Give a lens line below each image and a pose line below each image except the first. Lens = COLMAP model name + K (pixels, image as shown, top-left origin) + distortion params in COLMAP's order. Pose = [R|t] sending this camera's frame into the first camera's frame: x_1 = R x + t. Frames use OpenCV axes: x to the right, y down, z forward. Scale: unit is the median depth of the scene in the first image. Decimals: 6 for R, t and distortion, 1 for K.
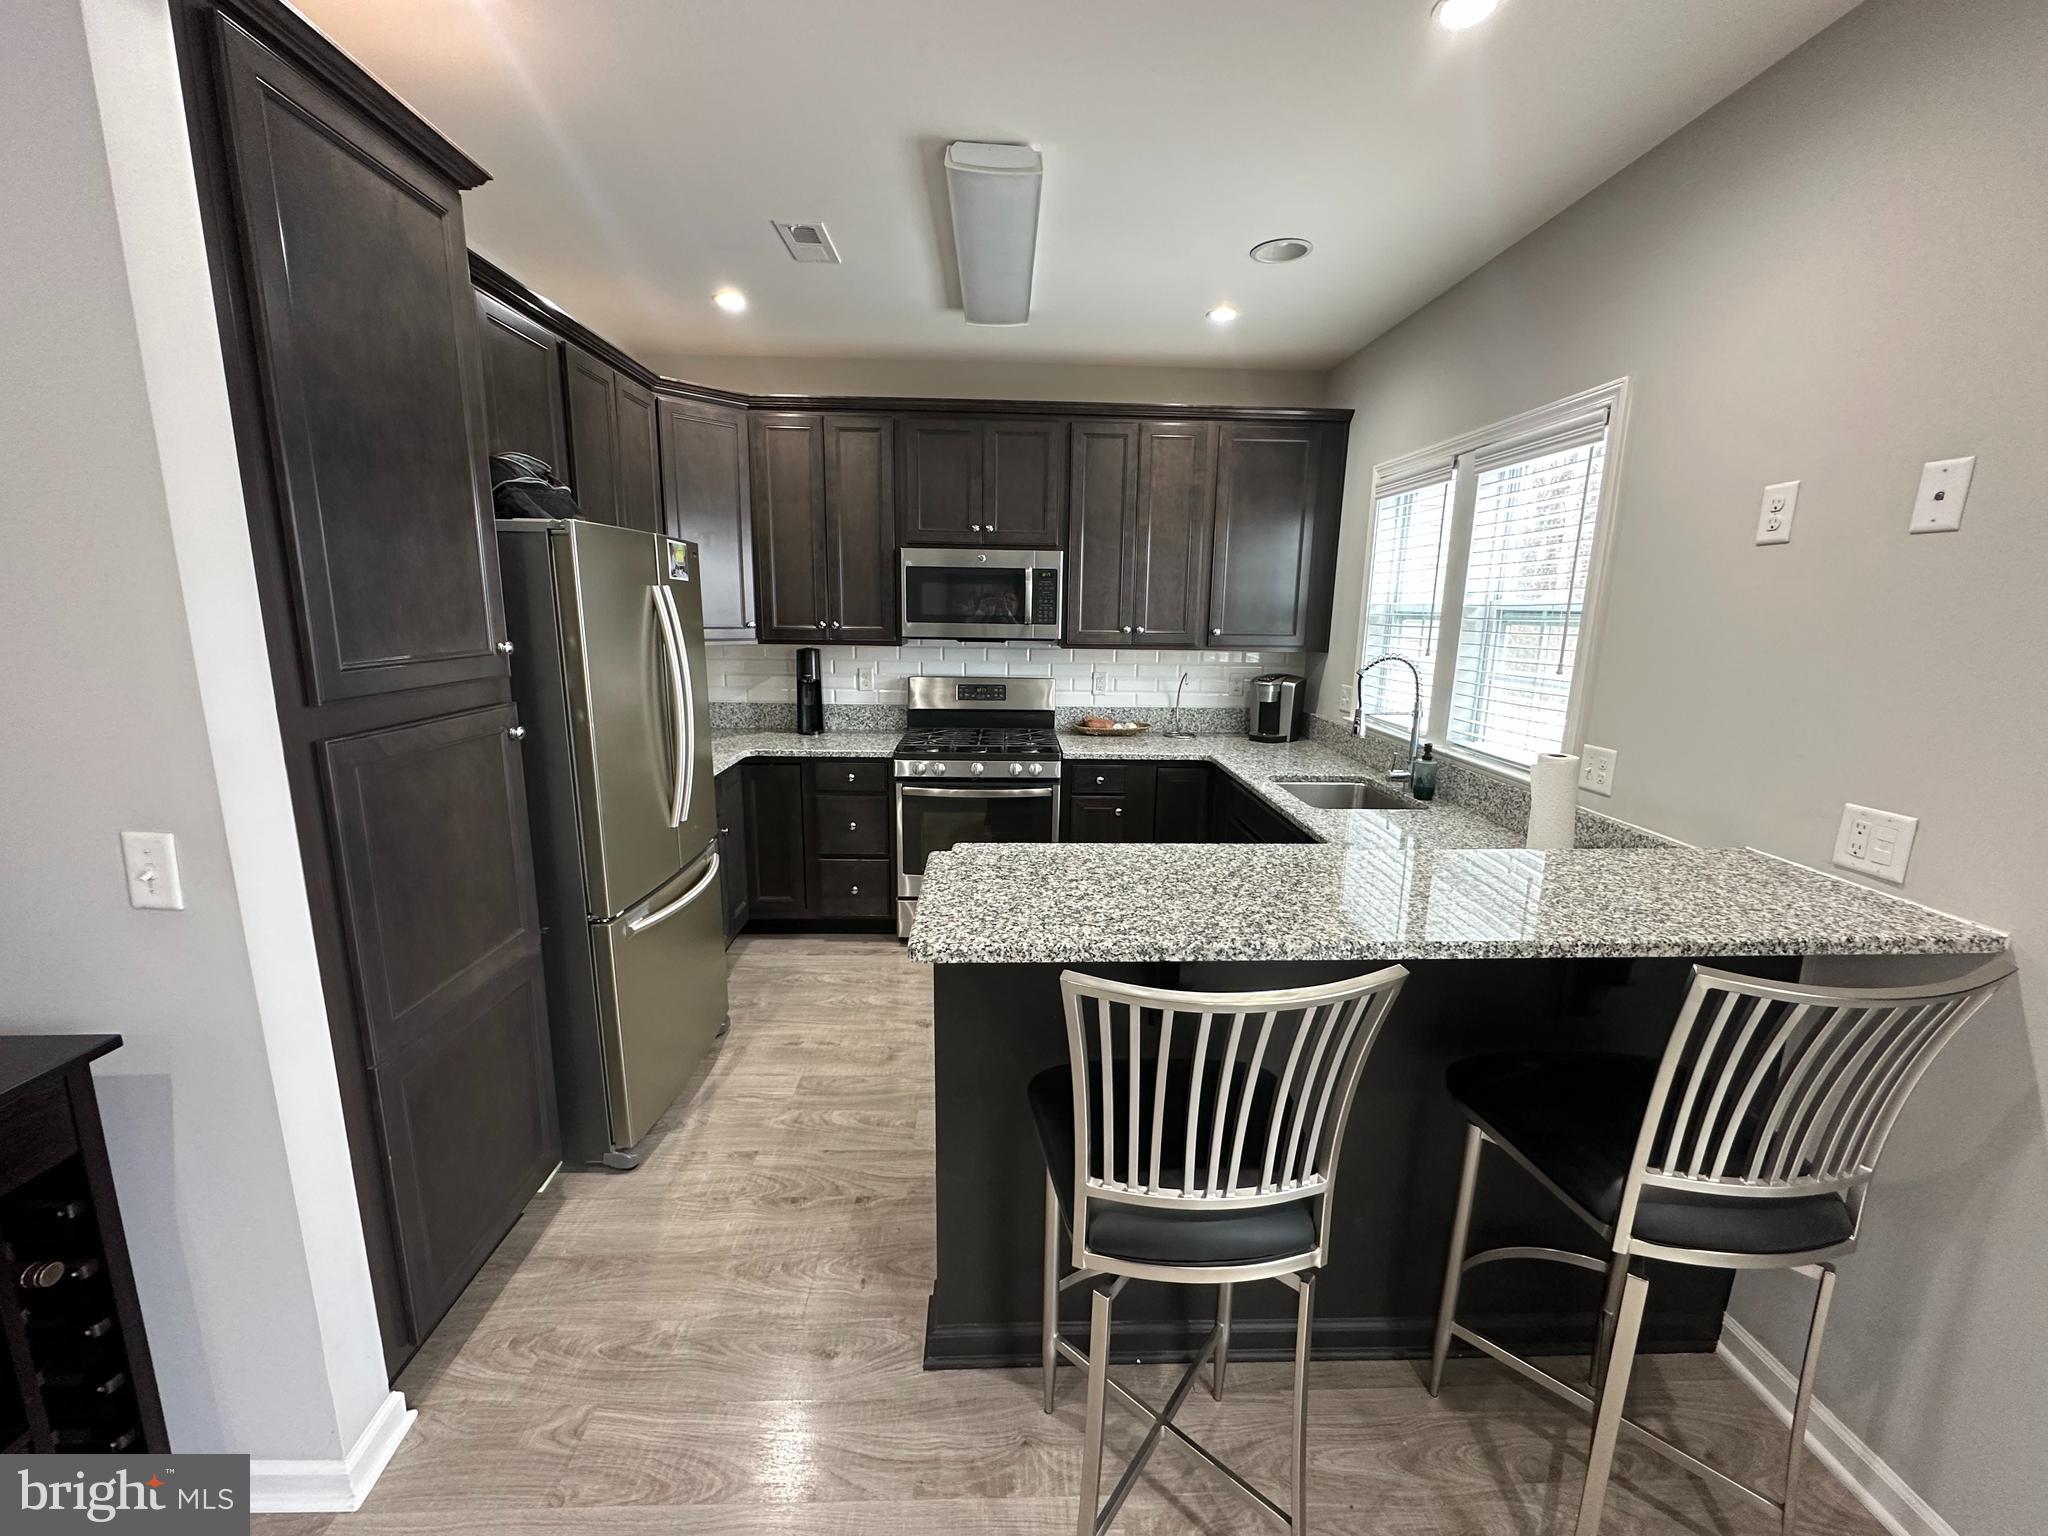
lens RADIAL K [[822.9, 0, 1016.5], [0, 822.9, 763.2], [0, 0, 1]] dist [-0.002369, 0.000597]
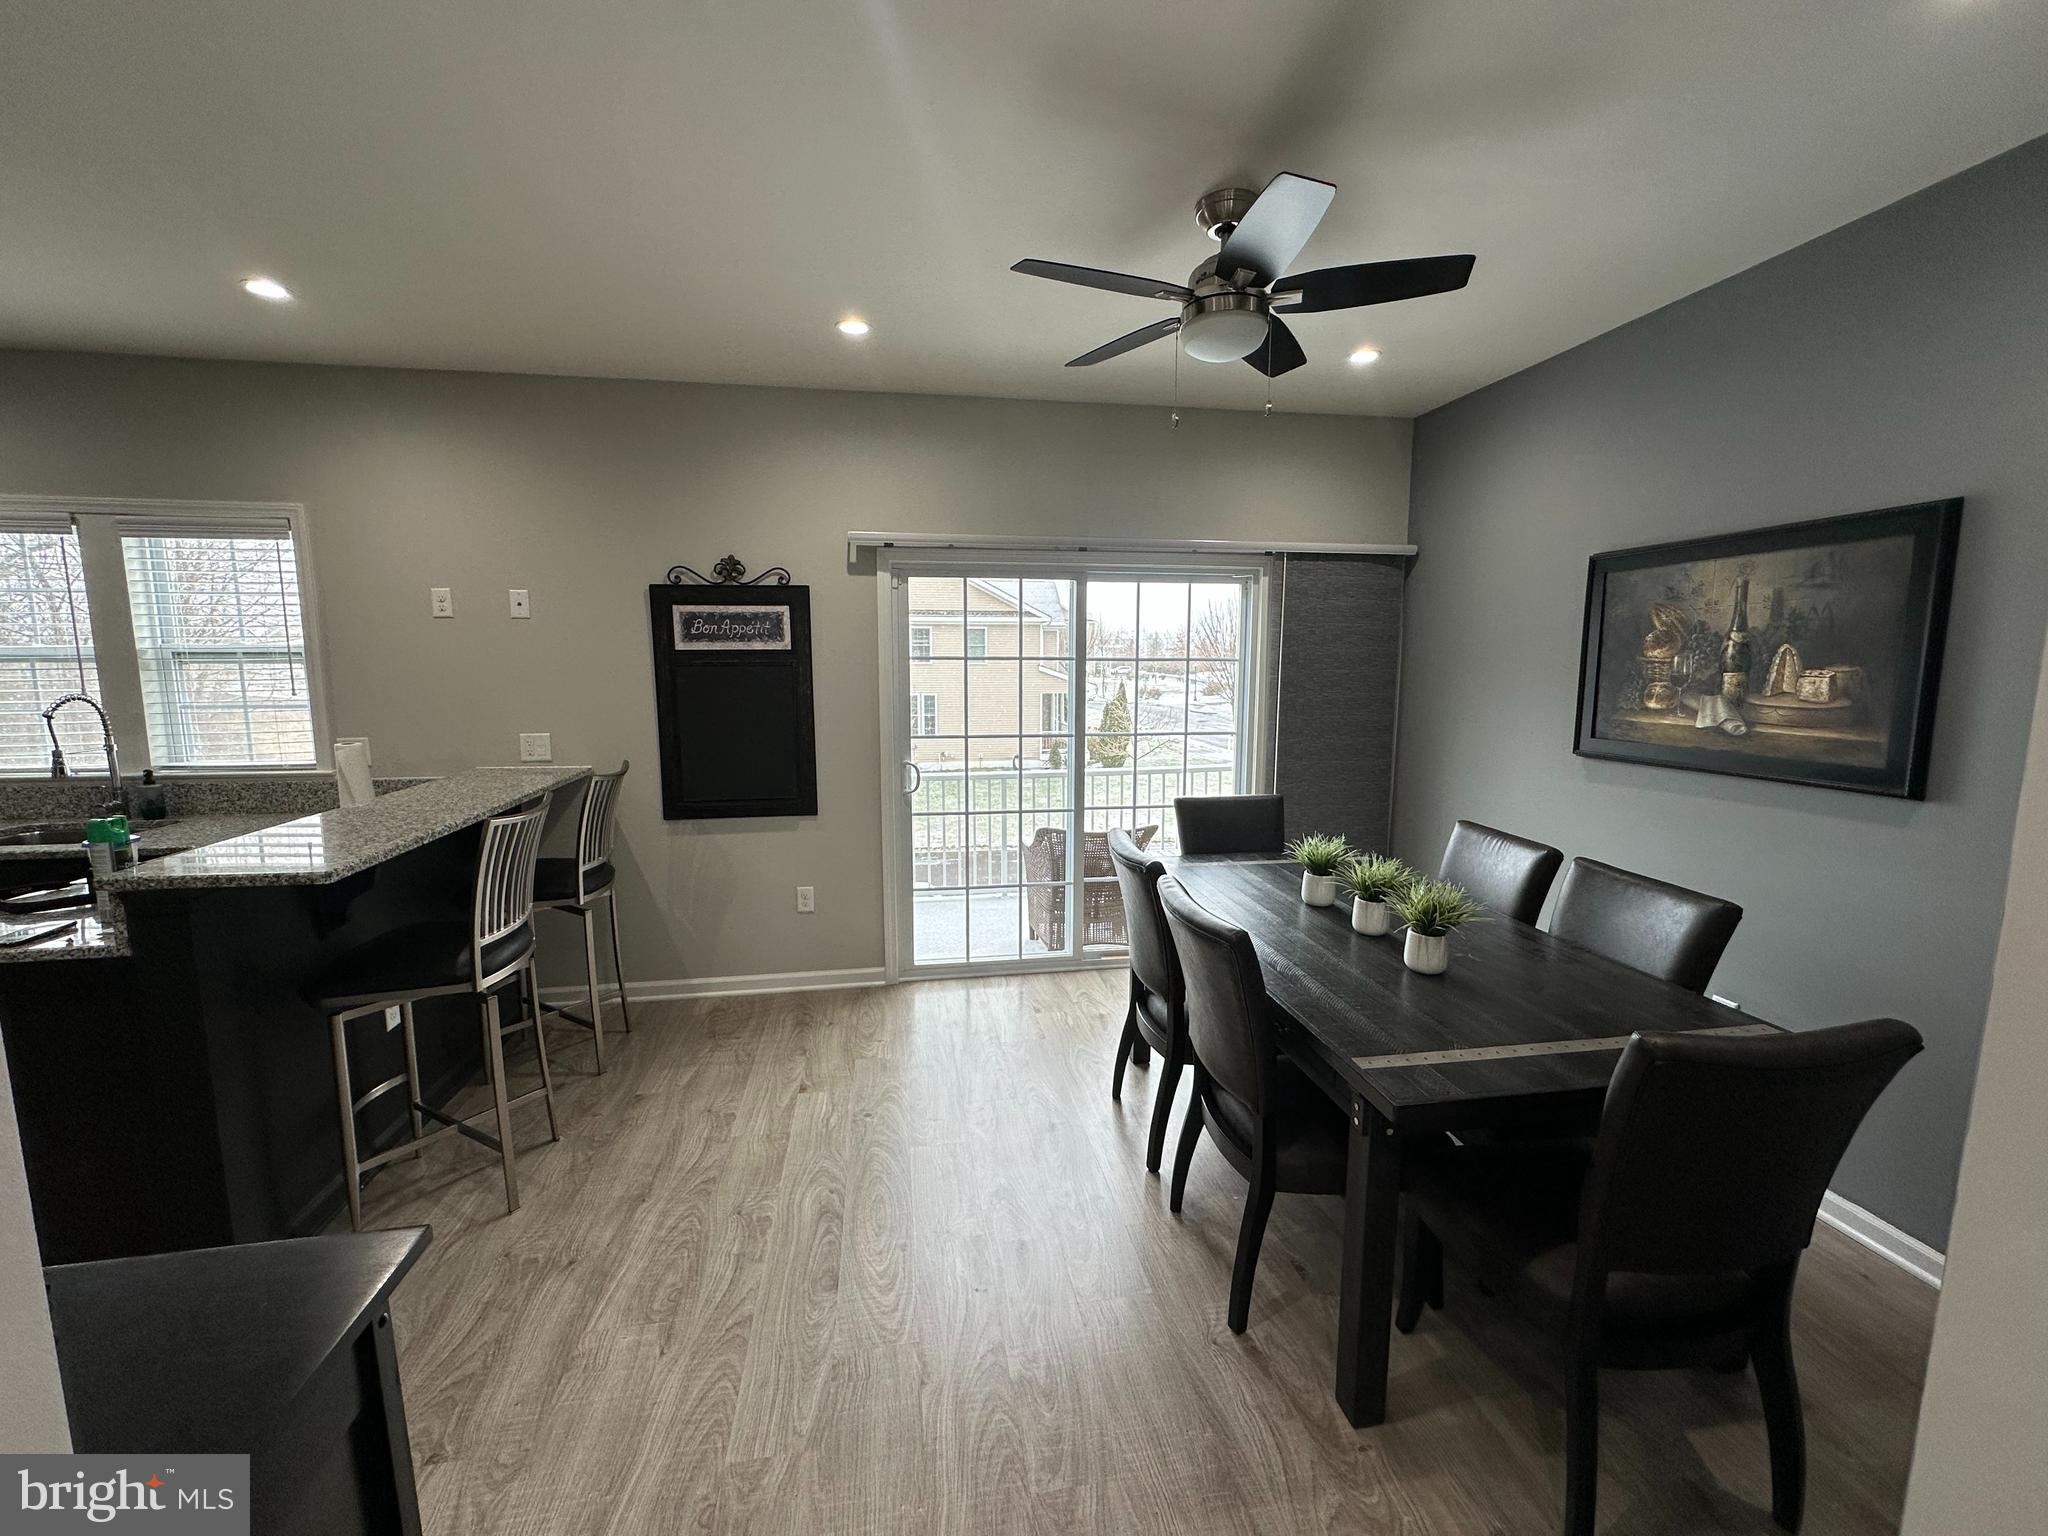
lens RADIAL K [[822.9, 0, 1020.4], [0, 822.9, 762.7], [0, 0, 1]] dist [-0.002369, 0.000597]
pose [[-0.141150, -0.134129, 0.980860, -0.960308], [0.187716, 0.969179, 0.159544, 0.015211], [-0.972028, 0.206643, -0.111621, -0.053240]]
